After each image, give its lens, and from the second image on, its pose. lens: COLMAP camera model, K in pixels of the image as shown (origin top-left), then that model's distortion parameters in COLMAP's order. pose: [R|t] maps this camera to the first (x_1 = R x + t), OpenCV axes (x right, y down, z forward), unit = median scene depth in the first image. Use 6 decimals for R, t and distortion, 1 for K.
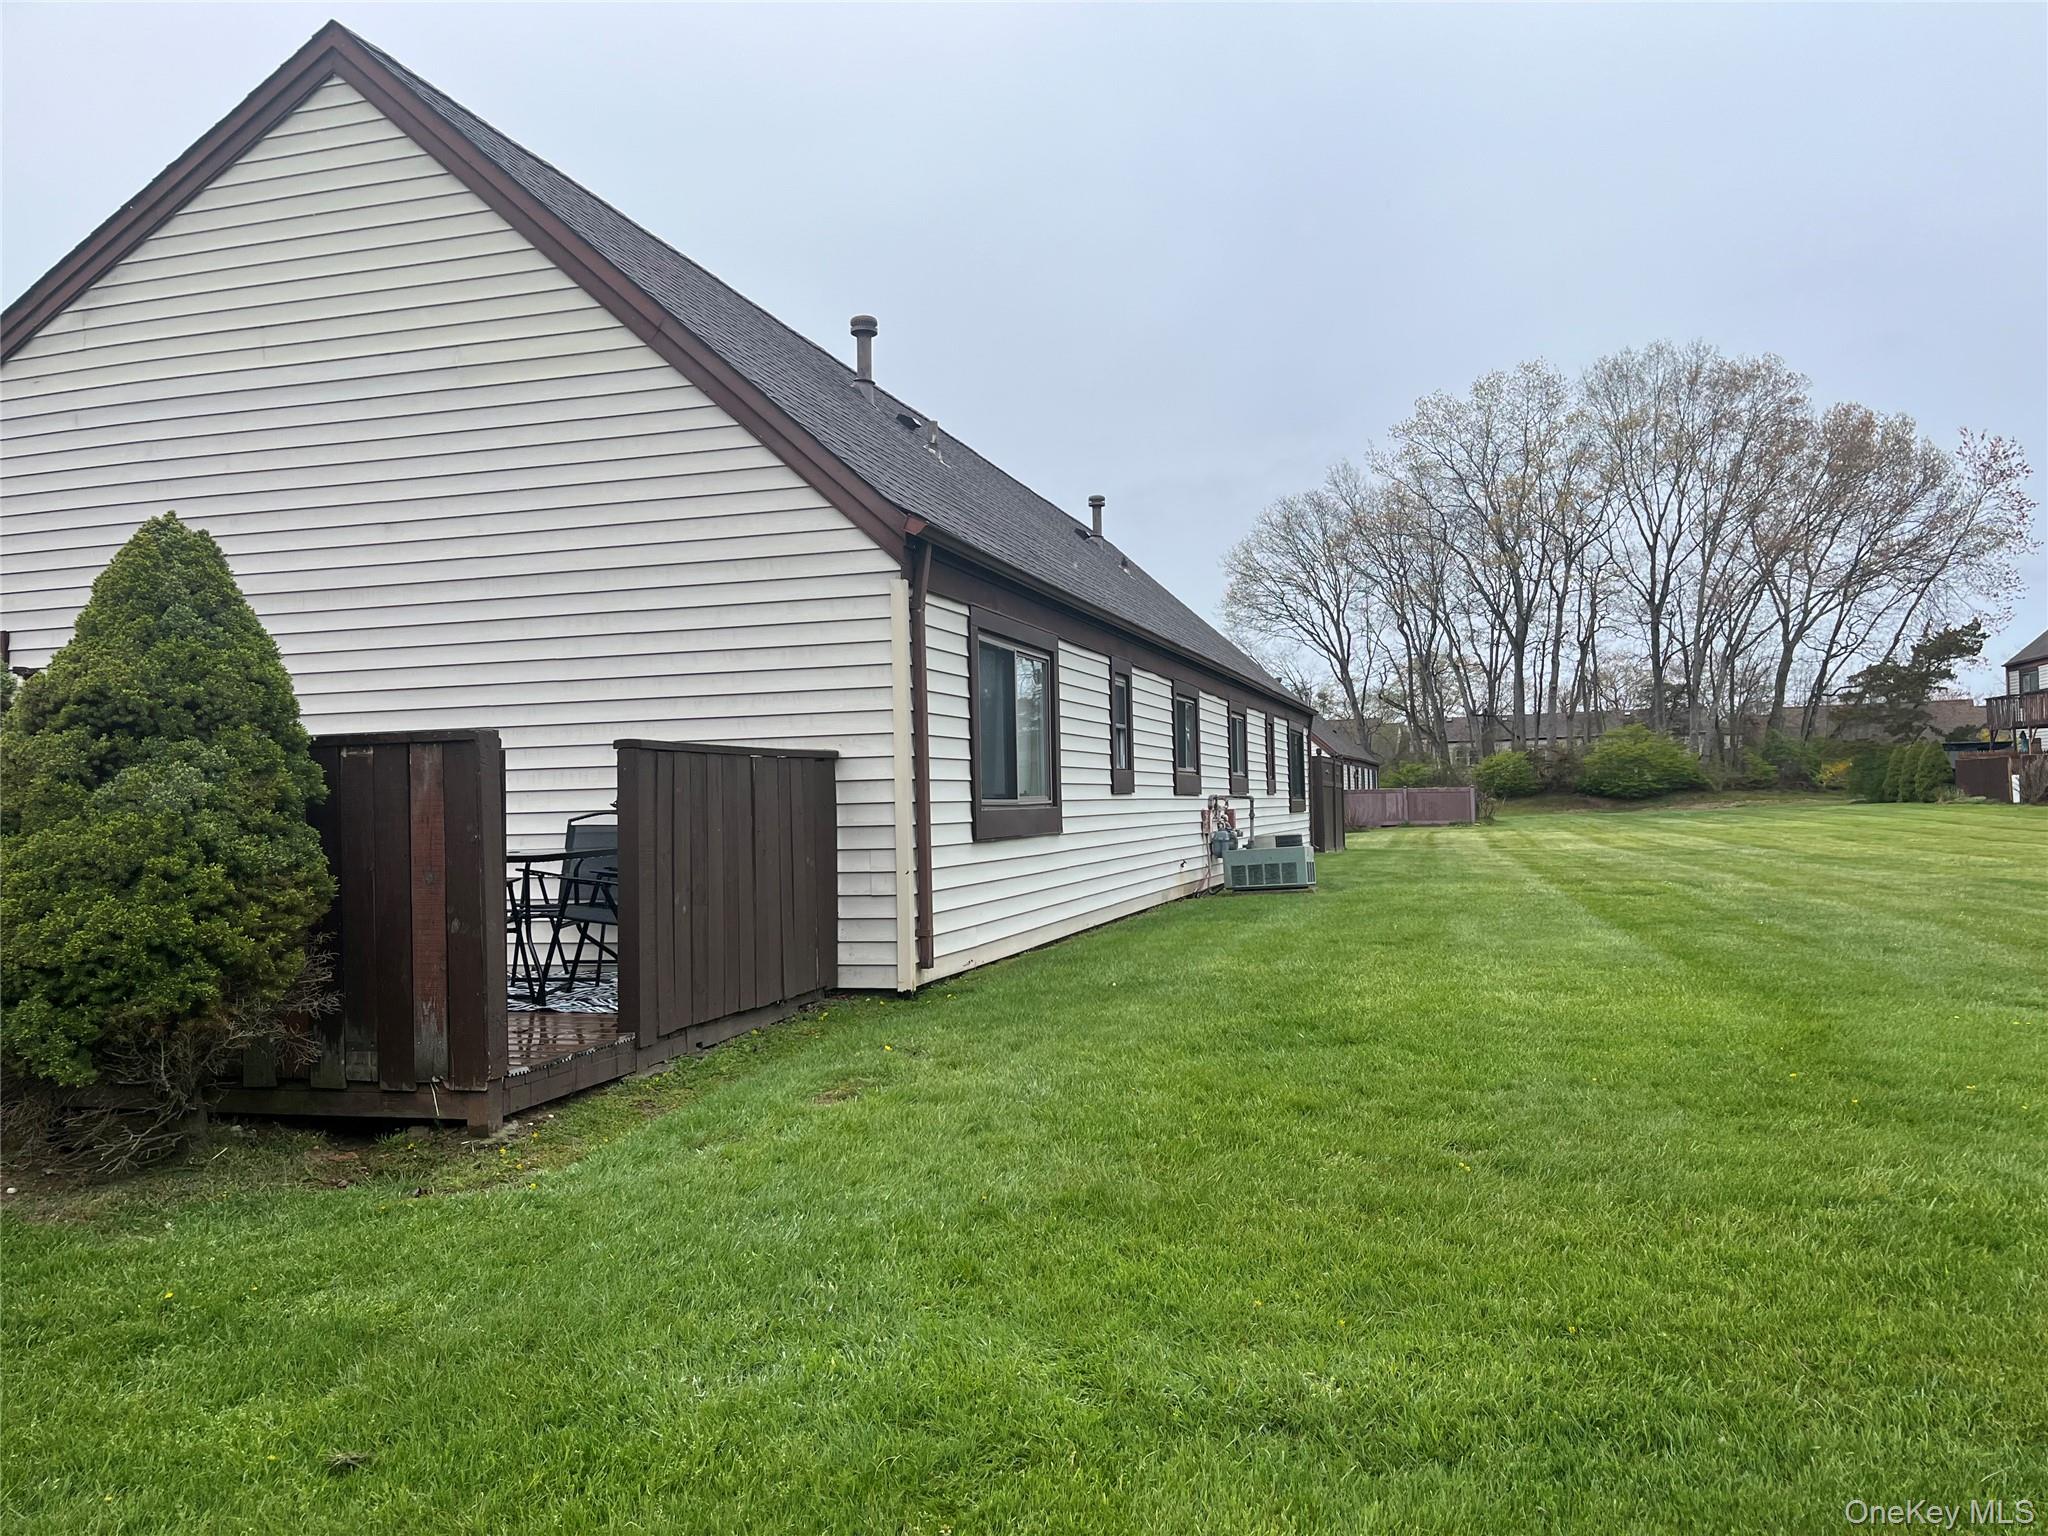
lens RADIAL K [[1553.5, 0, 1010.9], [0, 1553.5, 761.7], [0, 0, 1]] dist [0.027427, -0.005354]
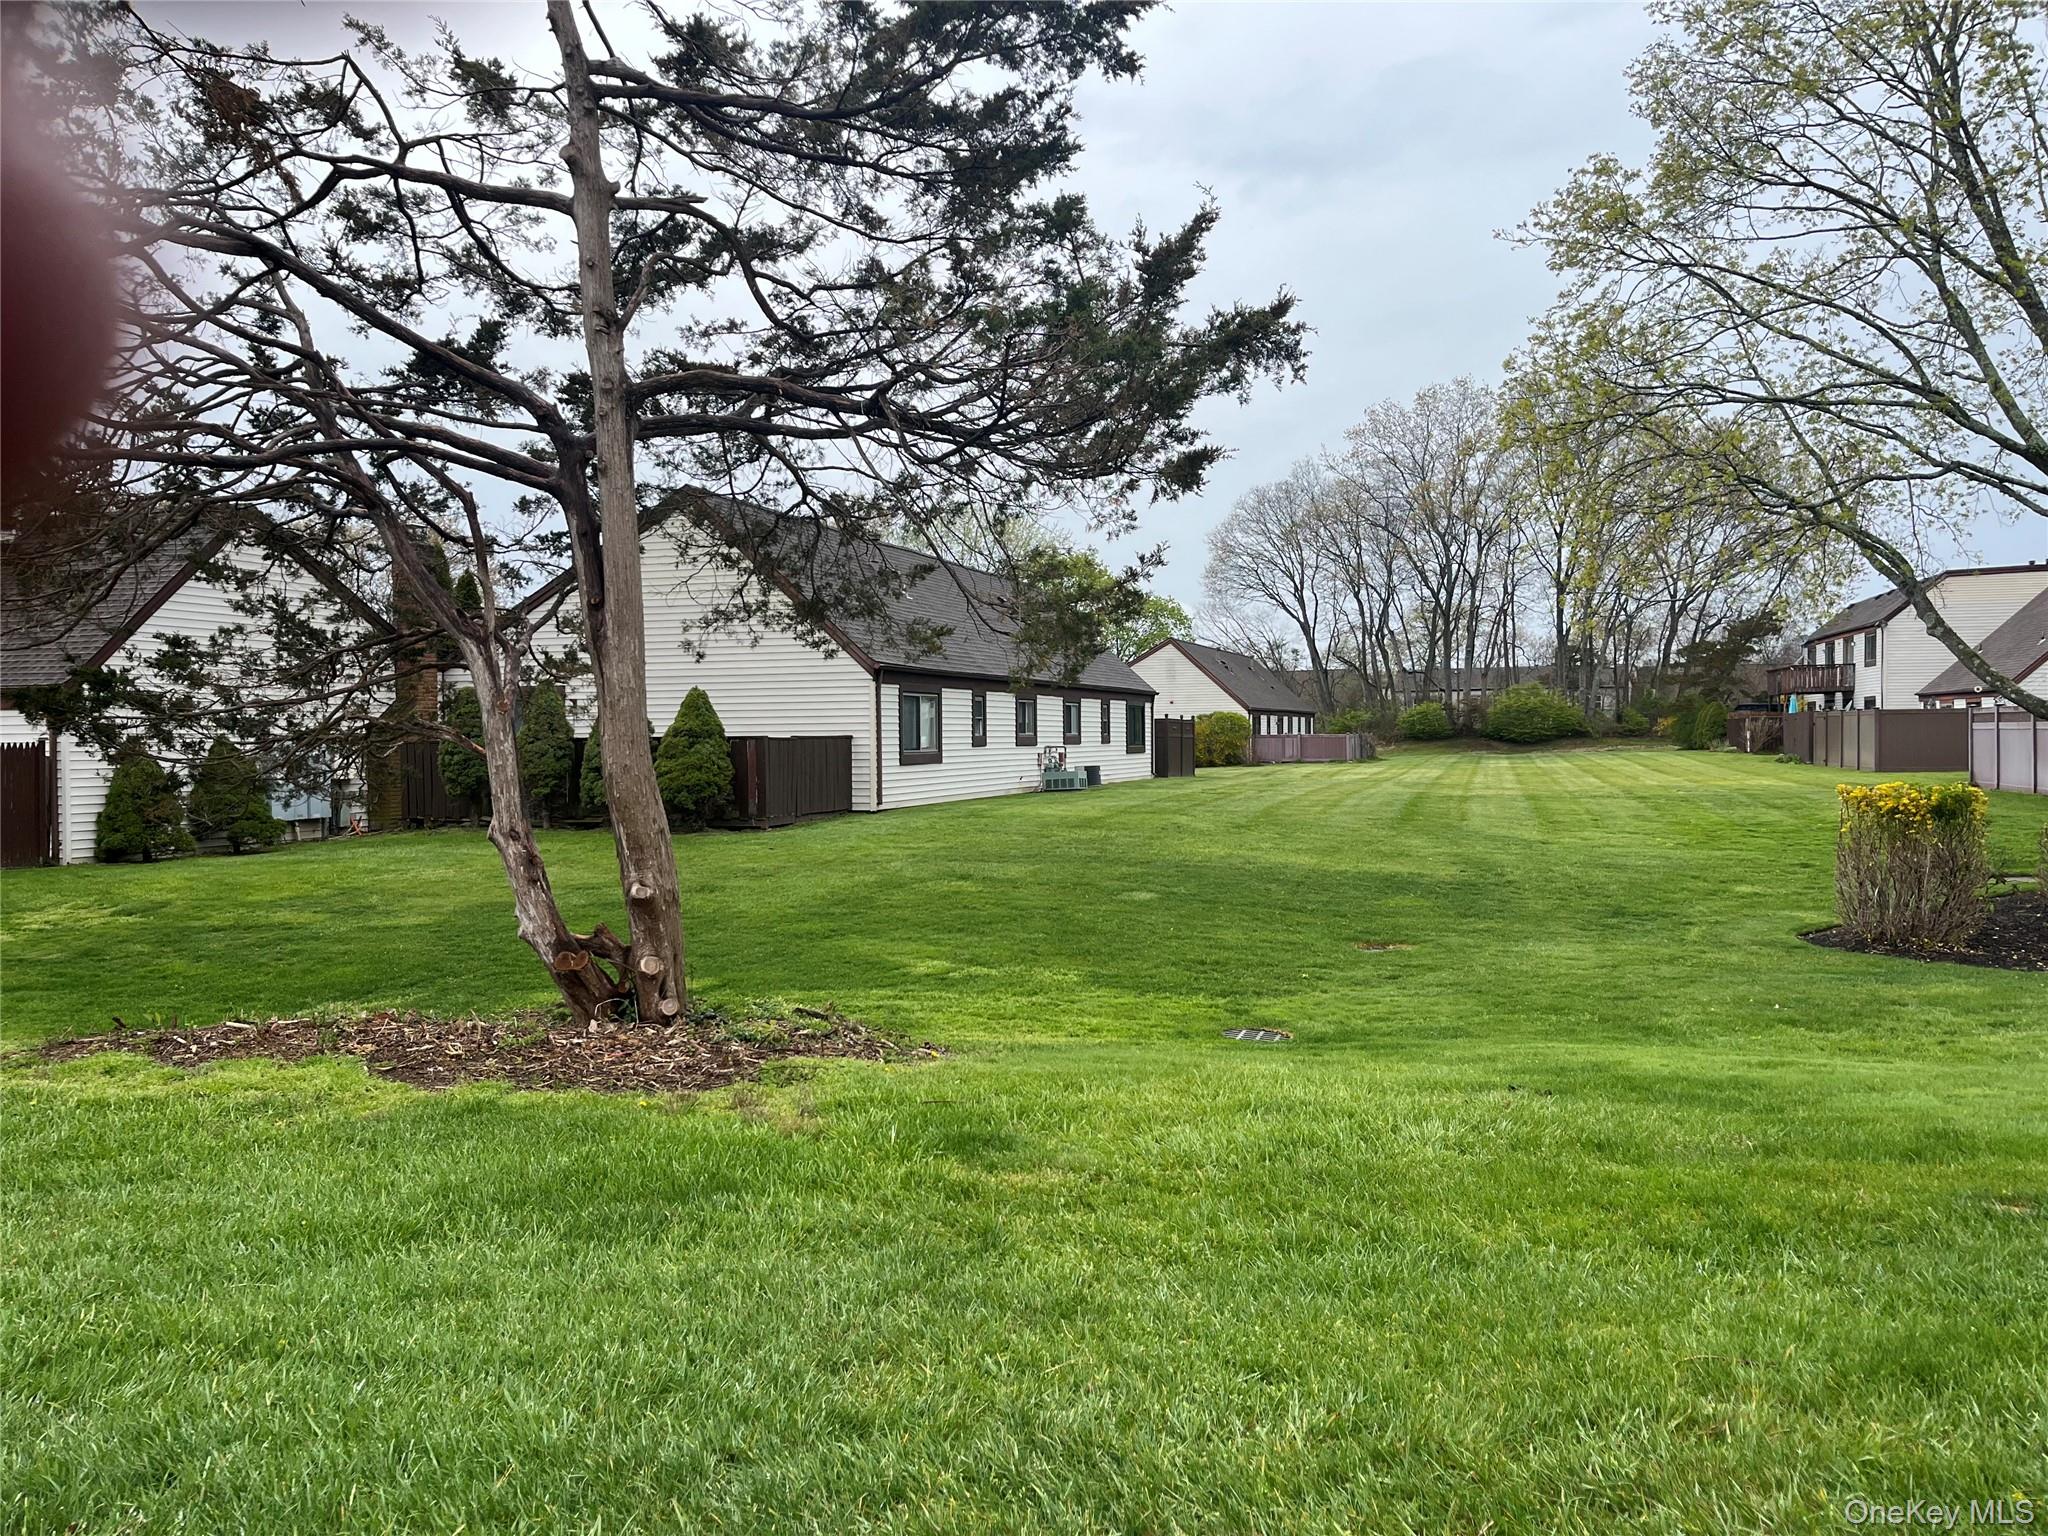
lens RADIAL K [[1553.5, 0, 1021.6], [0, 1553.5, 760.6], [0, 0, 1]] dist [0.027427, -0.005354]
pose [[0.999497, 0.015450, -0.027687, 0.151034], [-0.014223, 0.998931, 0.043990, -0.046795], [0.028337, -0.043574, 0.998648, -1.008683]]
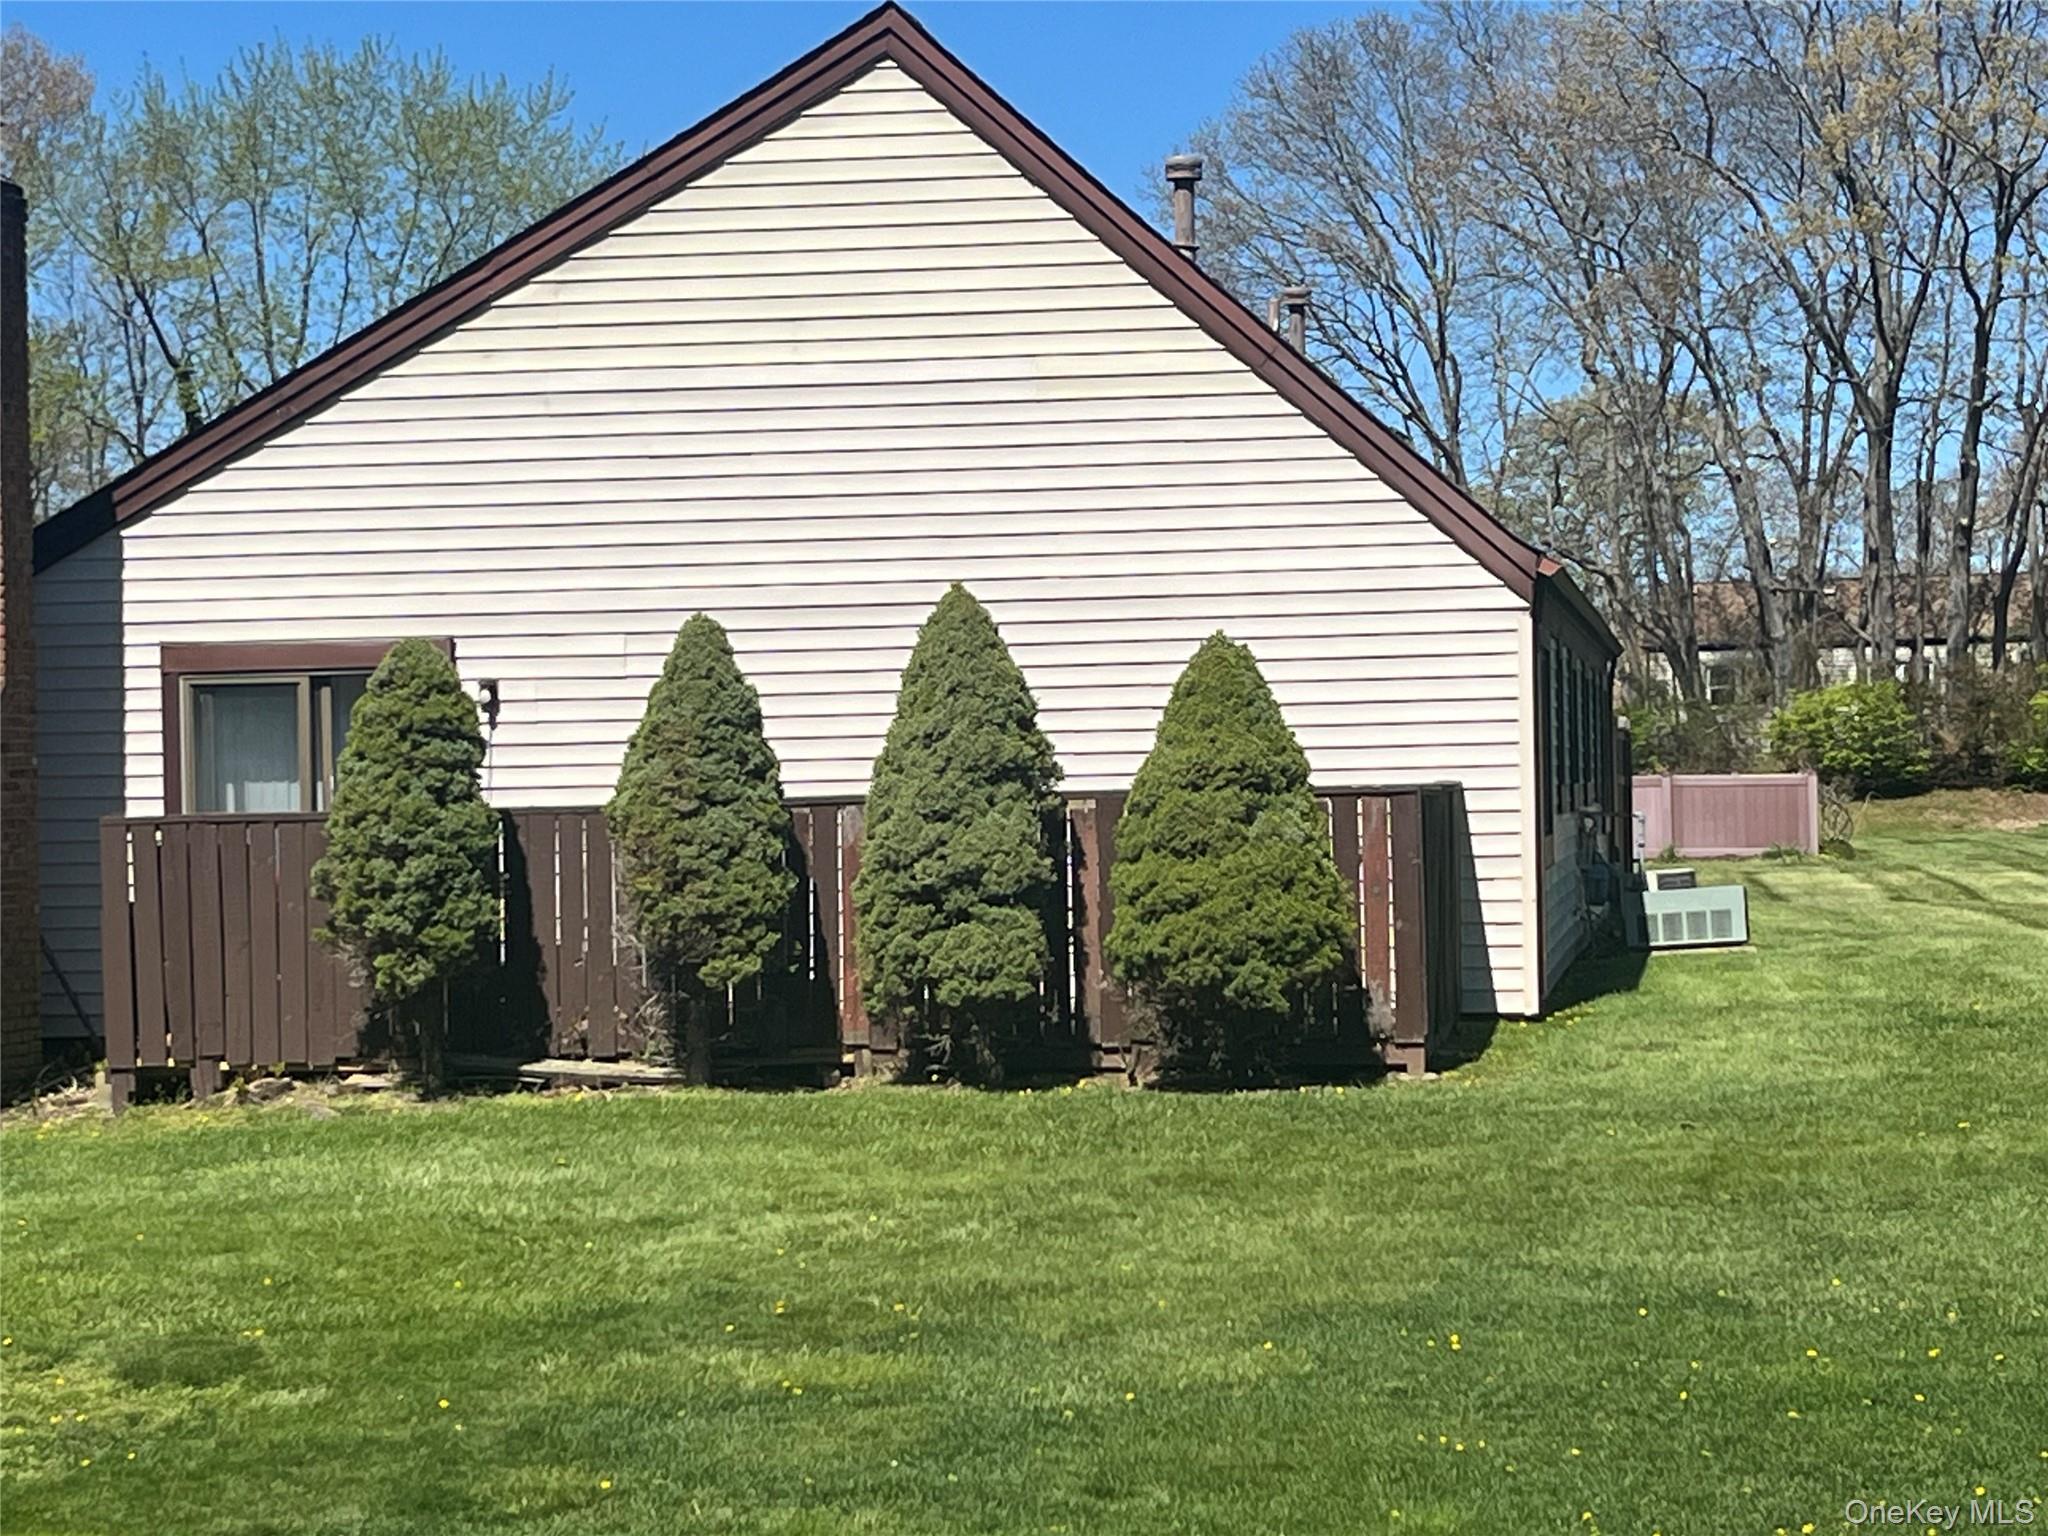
lens RADIAL K [[4739.8, 0, 1027.9], [0, 4739.8, 771.8], [0, 0, 1]] dist [0.134134, 0.000000]
pose [[0.988255, 0.001970, 0.152800, -0.411560], [-0.005306, 0.999756, 0.021432, -0.036906], [-0.152720, -0.021991, 0.988025, -0.970844]]
